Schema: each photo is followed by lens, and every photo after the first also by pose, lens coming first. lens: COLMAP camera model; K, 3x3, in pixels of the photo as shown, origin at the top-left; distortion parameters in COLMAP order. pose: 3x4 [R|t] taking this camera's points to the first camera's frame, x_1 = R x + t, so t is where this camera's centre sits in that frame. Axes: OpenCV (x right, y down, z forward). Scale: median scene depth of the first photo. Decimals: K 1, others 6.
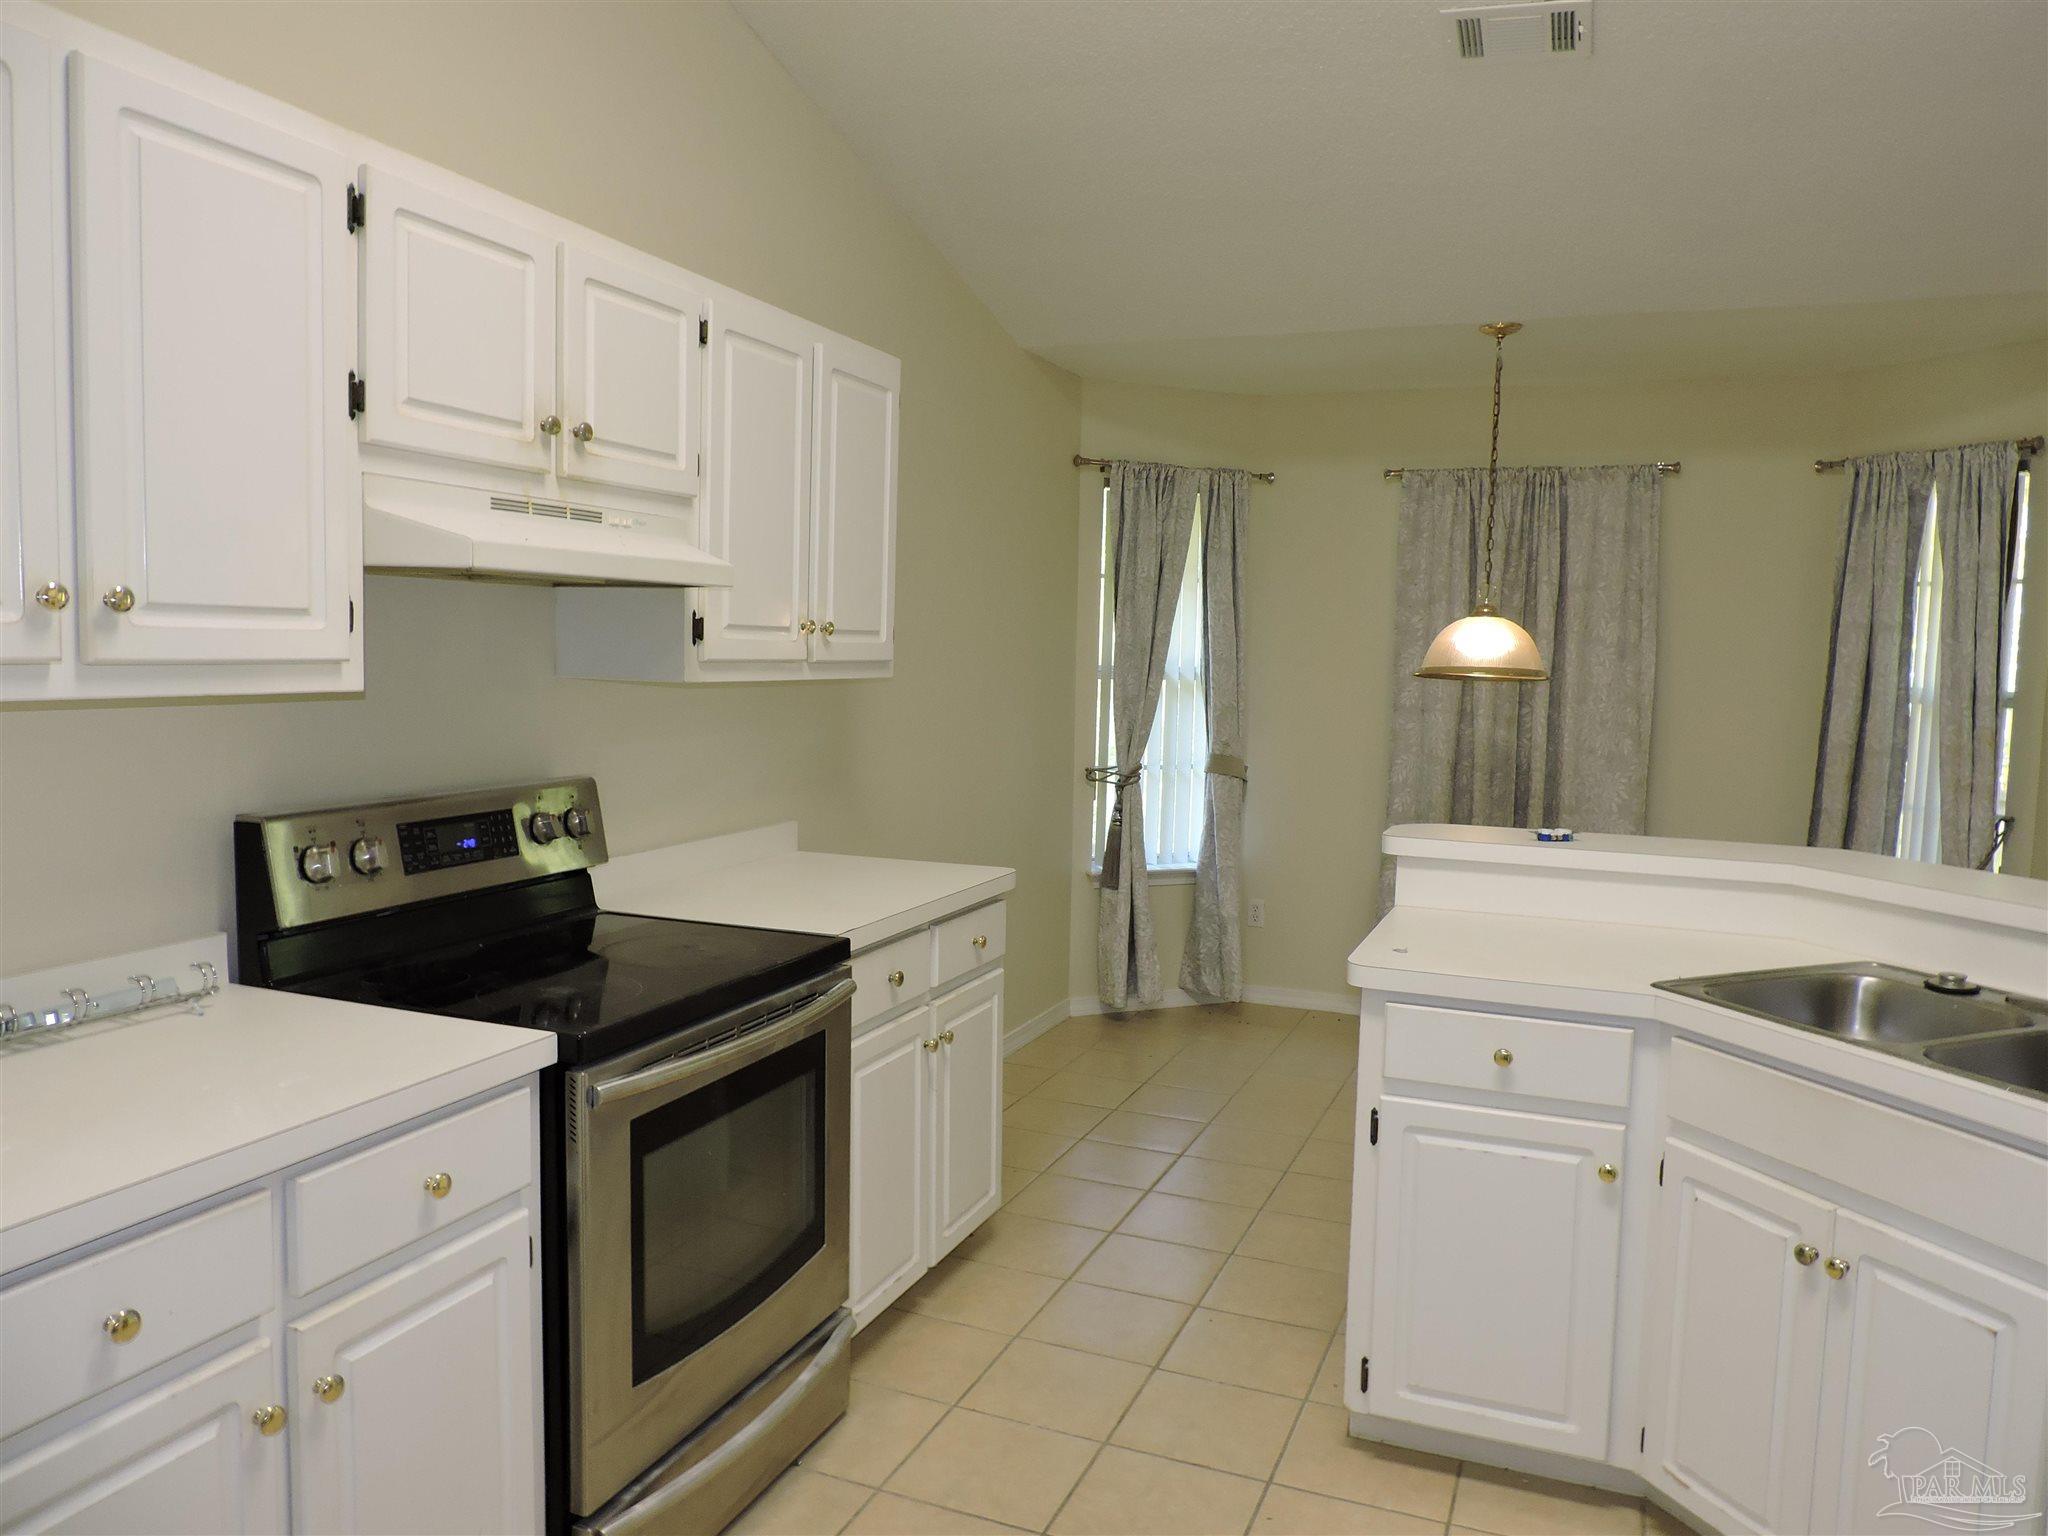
lens RADIAL K [[1446.3, 0, 1024.0], [0, 1446.3, 768.0], [0, 0, 1]] dist [-0.038335, 0.009290]
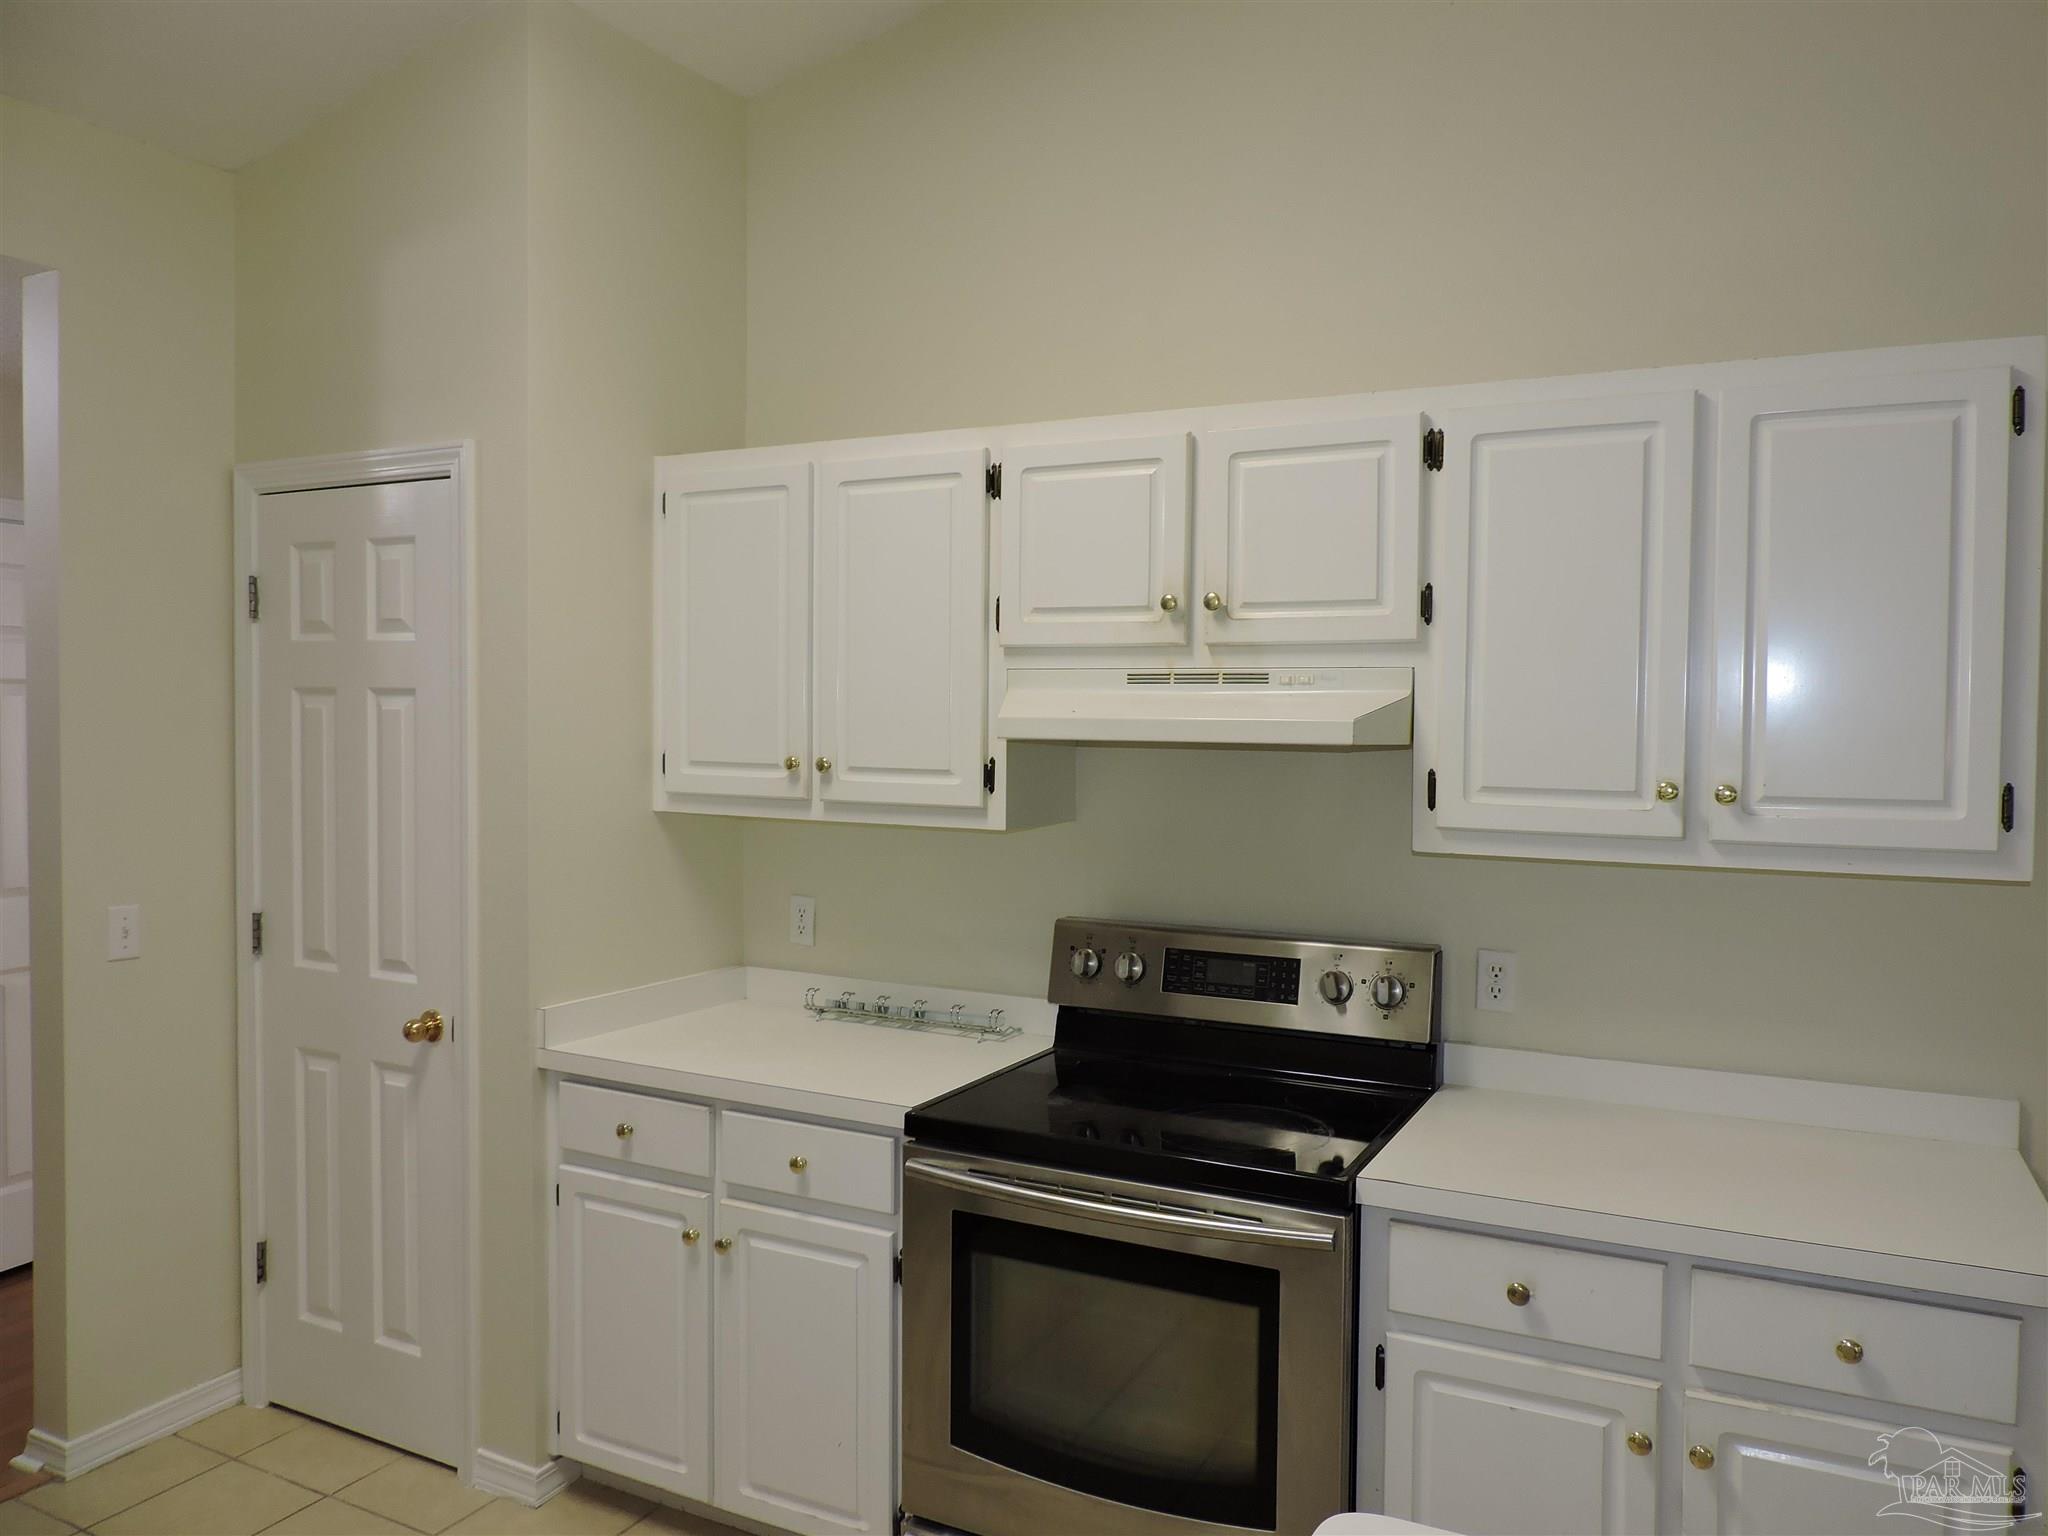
lens RADIAL K [[1446.3, 0, 1024.0], [0, 1446.3, 768.0], [0, 0, 1]] dist [-0.038335, 0.009290]
pose [[-0.087828, 0.010791, -0.996077, 0.781577], [-0.096562, 0.995140, 0.019295, -0.123472], [0.991444, 0.097878, -0.086359, 0.996616]]
